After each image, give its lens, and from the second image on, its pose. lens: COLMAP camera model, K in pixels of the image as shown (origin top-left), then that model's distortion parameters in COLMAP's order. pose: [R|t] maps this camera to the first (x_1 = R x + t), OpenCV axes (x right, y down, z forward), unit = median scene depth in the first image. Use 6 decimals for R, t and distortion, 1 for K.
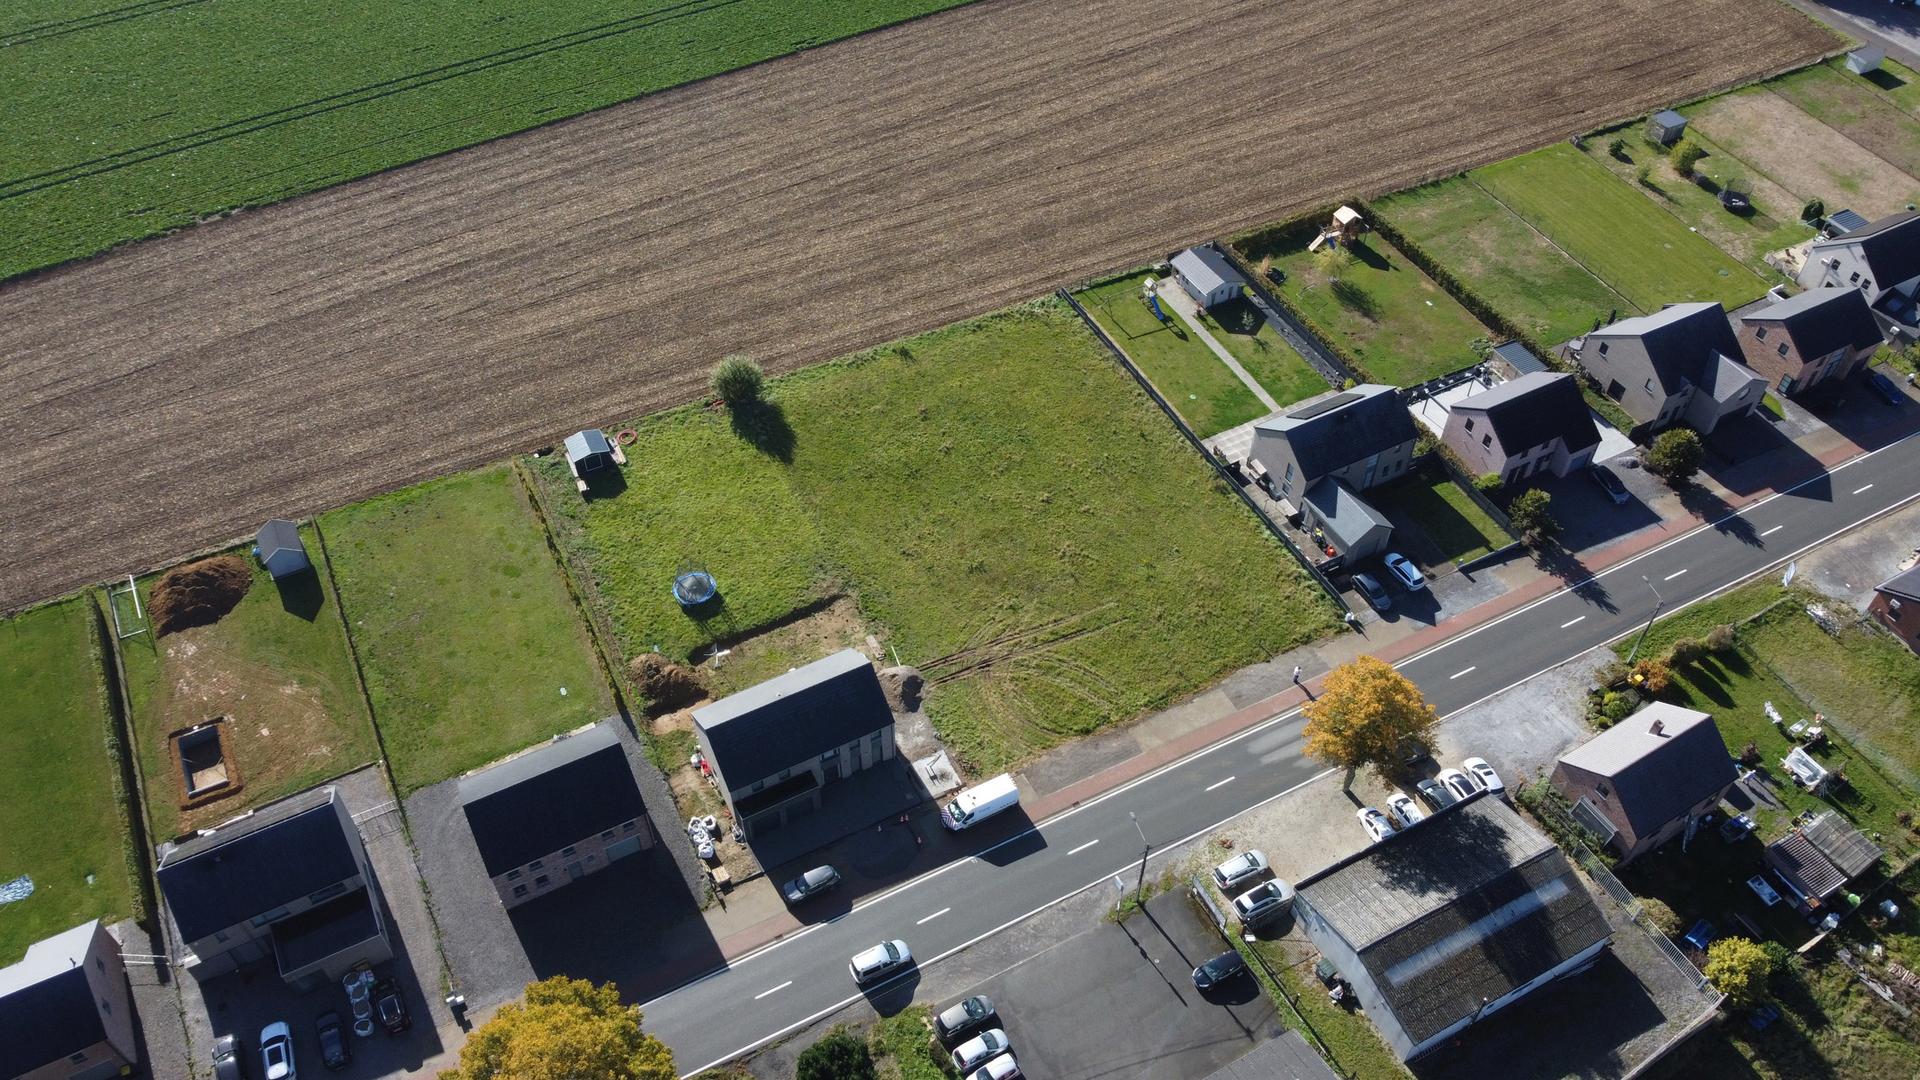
lens RADIAL K [[1459.4, 0, 961.7], [0, 1459.4, 543.4], [0, 0, 1]] dist [-0.010899, 0.005334]
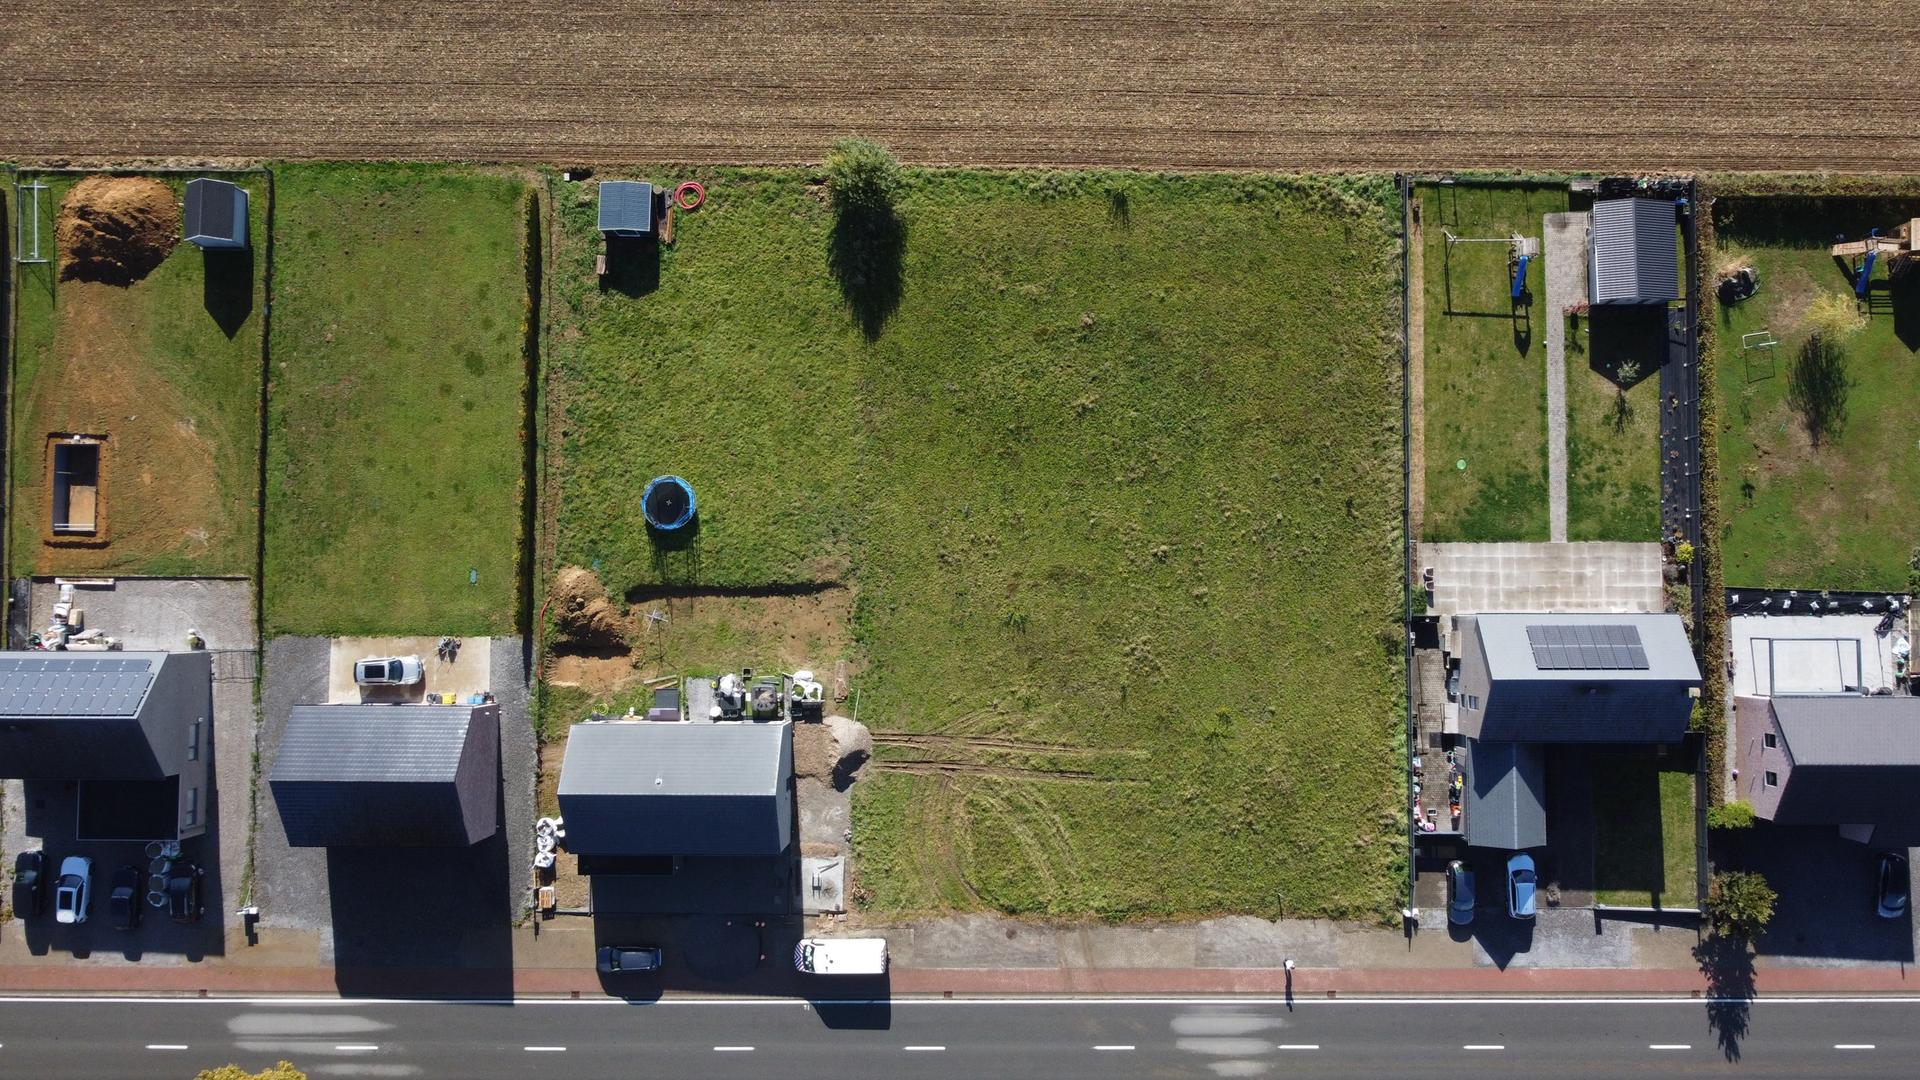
lens RADIAL K [[1459.4, 0, 954.2], [0, 1459.4, 521.1], [0, 0, 1]] dist [-0.010899, 0.005334]
pose [[0.883074, 0.467136, -0.044327, -0.009100], [-0.332061, 0.688872, 0.644353, -0.487139], [0.331537, -0.554292, 0.763442, 0.426385]]
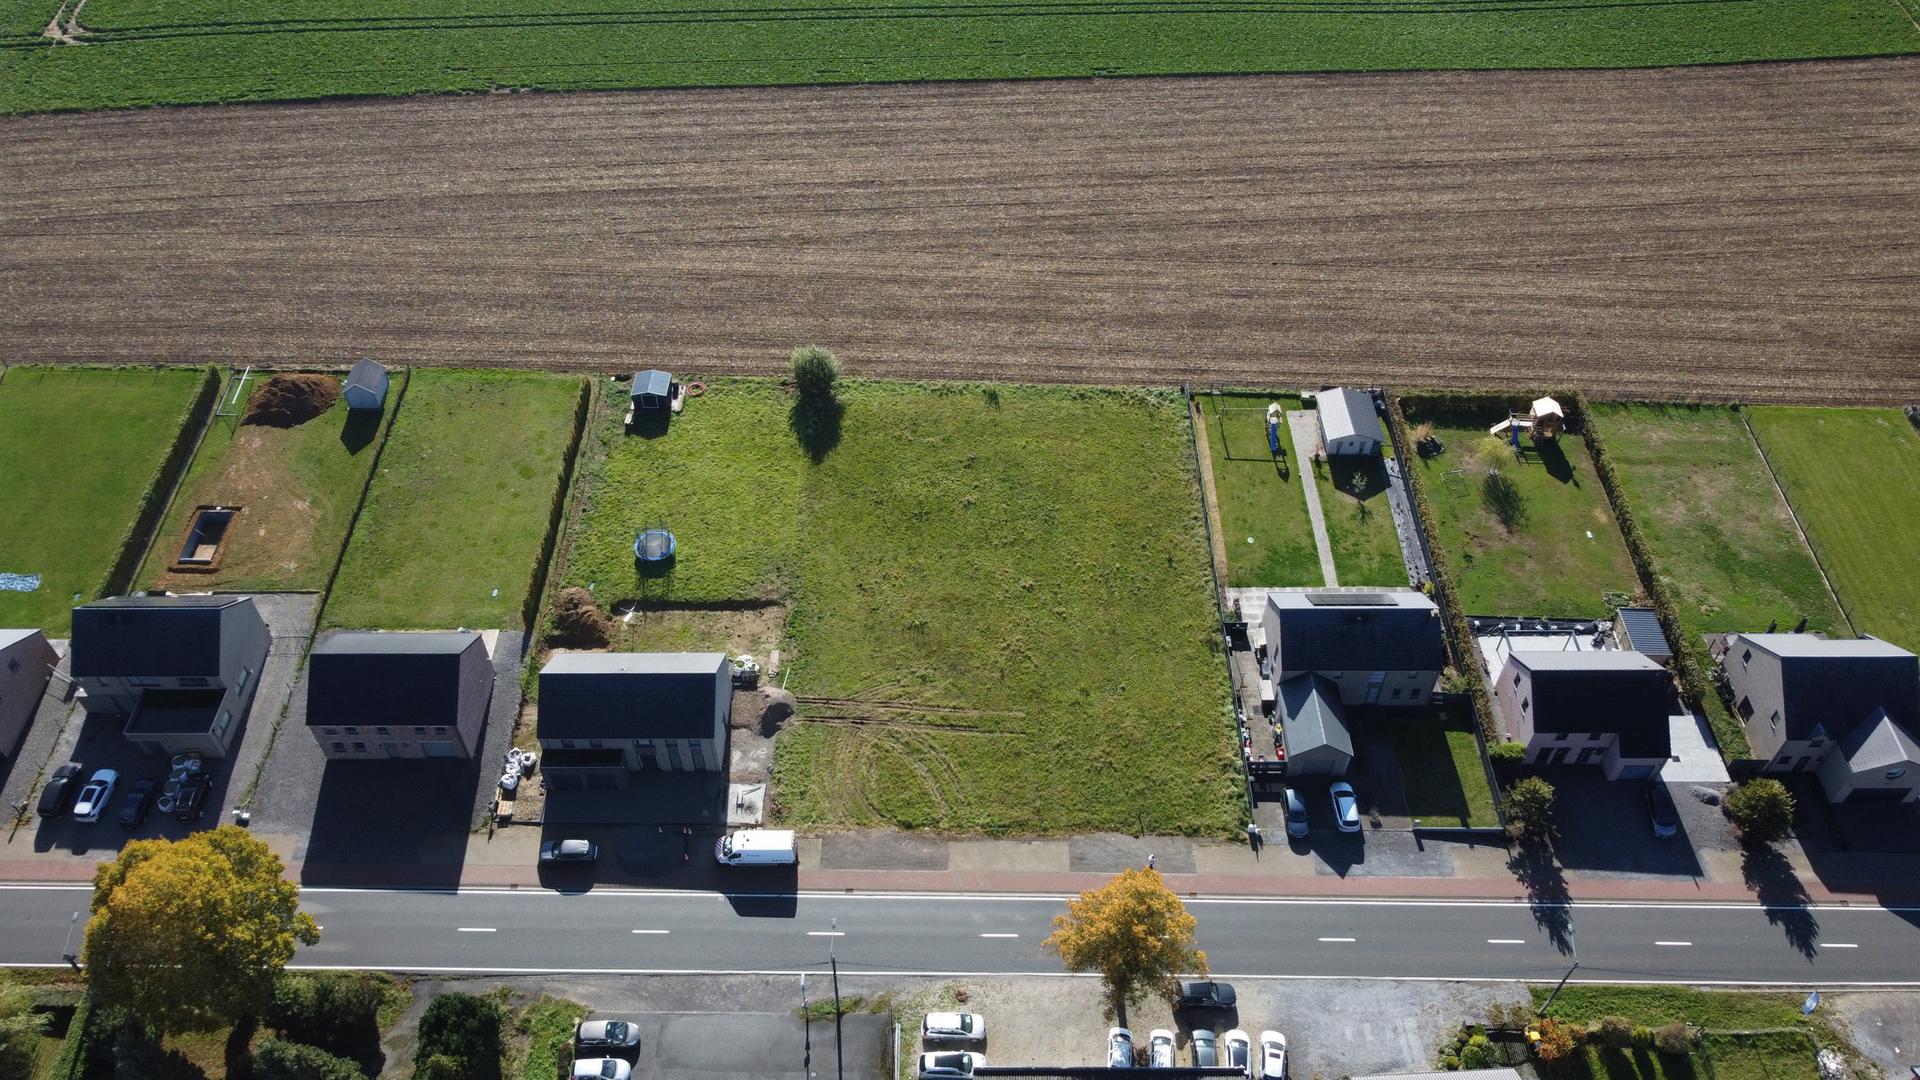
lens RADIAL K [[1459.4, 0, 960.3], [0, 1459.4, 534.6], [0, 0, 1]] dist [-0.010899, 0.005334]
pose [[0.885660, 0.341282, -0.314854, 0.312607], [-0.341673, 0.938160, 0.055808, -0.102138], [0.314429, 0.058151, 0.947498, 0.084647]]
